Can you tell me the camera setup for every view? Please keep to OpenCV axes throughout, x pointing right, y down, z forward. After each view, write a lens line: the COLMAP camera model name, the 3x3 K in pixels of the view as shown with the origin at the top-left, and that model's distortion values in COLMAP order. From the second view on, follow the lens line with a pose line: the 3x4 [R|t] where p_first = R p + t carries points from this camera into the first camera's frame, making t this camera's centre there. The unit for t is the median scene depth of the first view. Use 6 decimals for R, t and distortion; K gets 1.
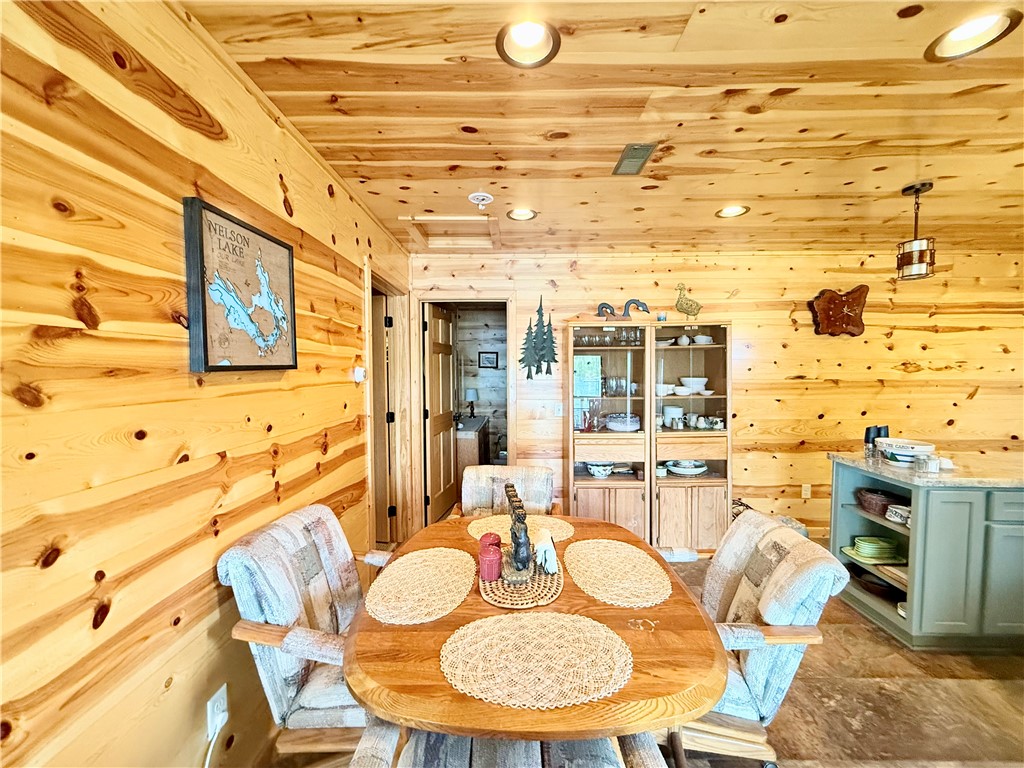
lens RADIAL K [[406.8, 0, 510.1], [0, 406.8, 384.8], [0, 0, 1]] dist [0.000572, -0.000382]
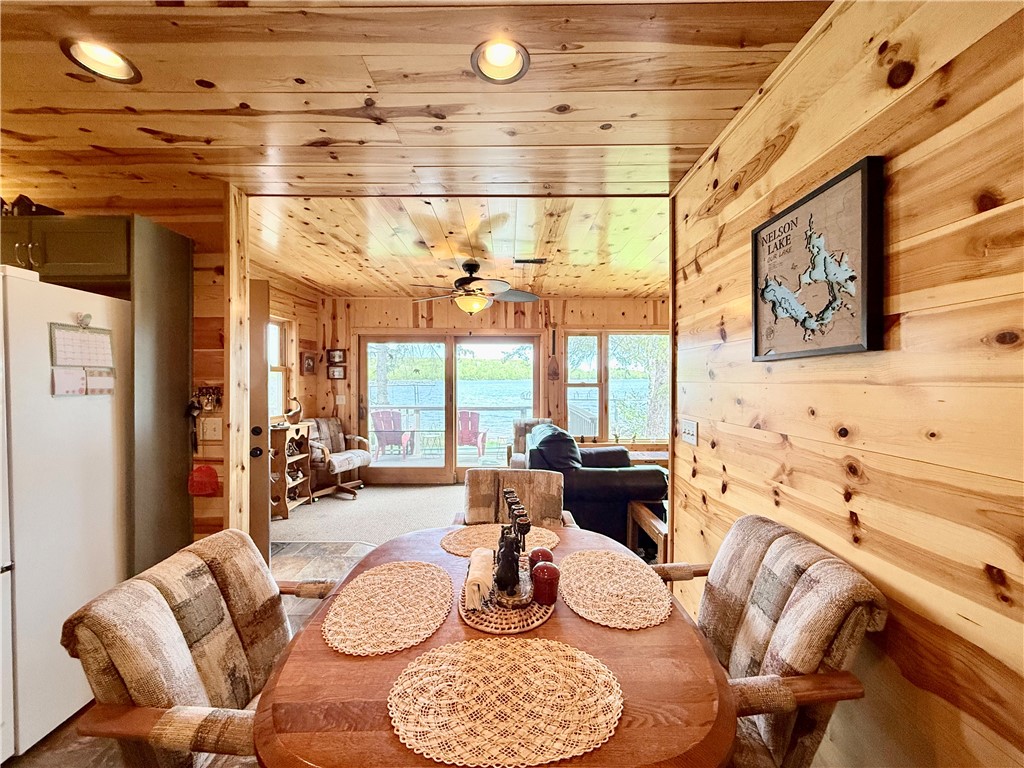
lens RADIAL K [[406.8, 0, 510.1], [0, 406.8, 384.8], [0, 0, 1]] dist [0.000572, -0.000382]
pose [[-0.999809, 0.003509, -0.019233, 0.041793], [0.002551, 0.998766, 0.049601, -0.022716], [0.019384, 0.049542, -0.998584, 2.050362]]
